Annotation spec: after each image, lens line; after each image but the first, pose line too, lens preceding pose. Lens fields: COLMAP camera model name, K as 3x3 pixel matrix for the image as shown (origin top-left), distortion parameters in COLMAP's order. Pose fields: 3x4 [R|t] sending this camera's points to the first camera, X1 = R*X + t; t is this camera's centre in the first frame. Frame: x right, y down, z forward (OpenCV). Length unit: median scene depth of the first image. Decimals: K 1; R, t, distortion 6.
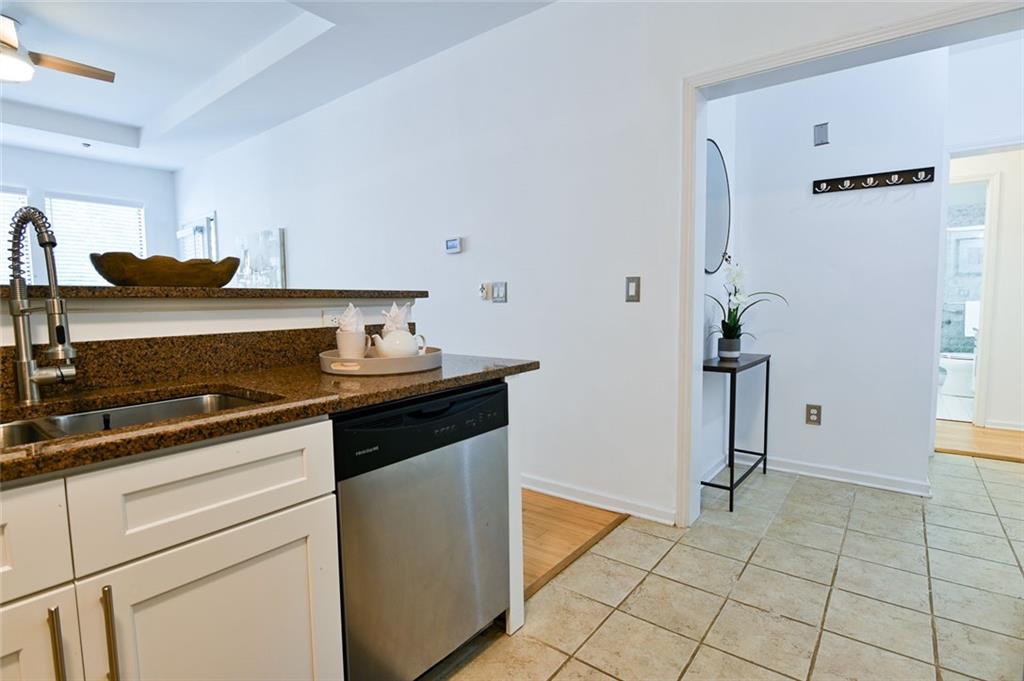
lens RADIAL K [[500.6, 0, 513.2], [0, 500.6, 339.2], [0, 0, 1]] dist [-0.022240, -0.000488]
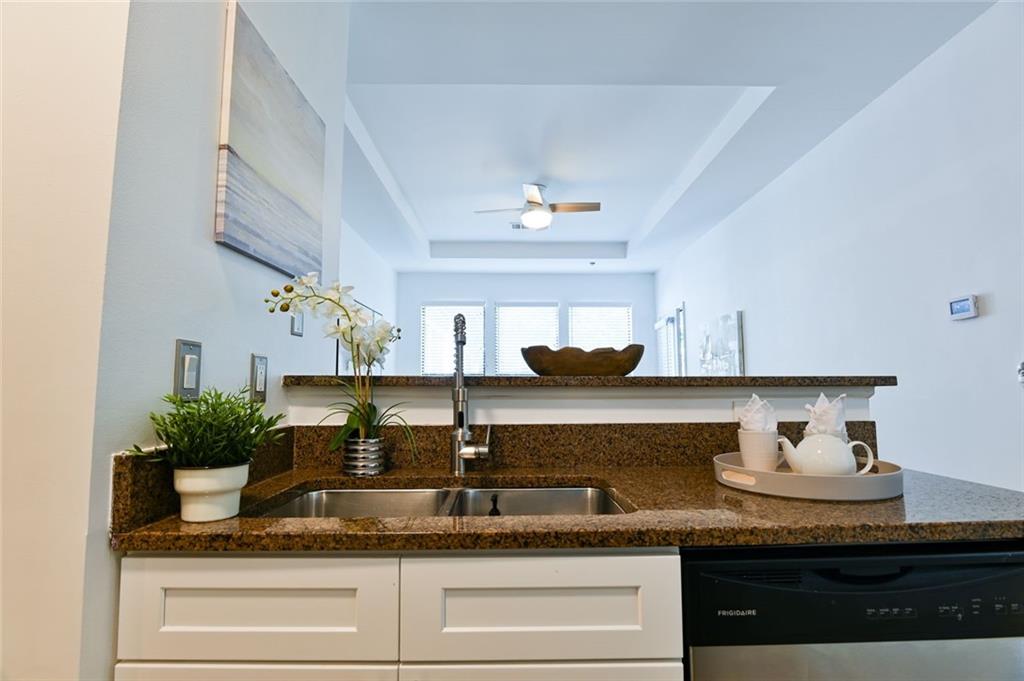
lens RADIAL K [[500.6, 0, 511.8], [0, 500.6, 339.3], [0, 0, 1]] dist [-0.022240, -0.000488]
pose [[0.614779, -0.067743, -0.785785, 0.064008], [-0.063851, 0.988759, -0.135197, -0.030306], [0.786111, 0.133289, 0.603543, 0.244317]]
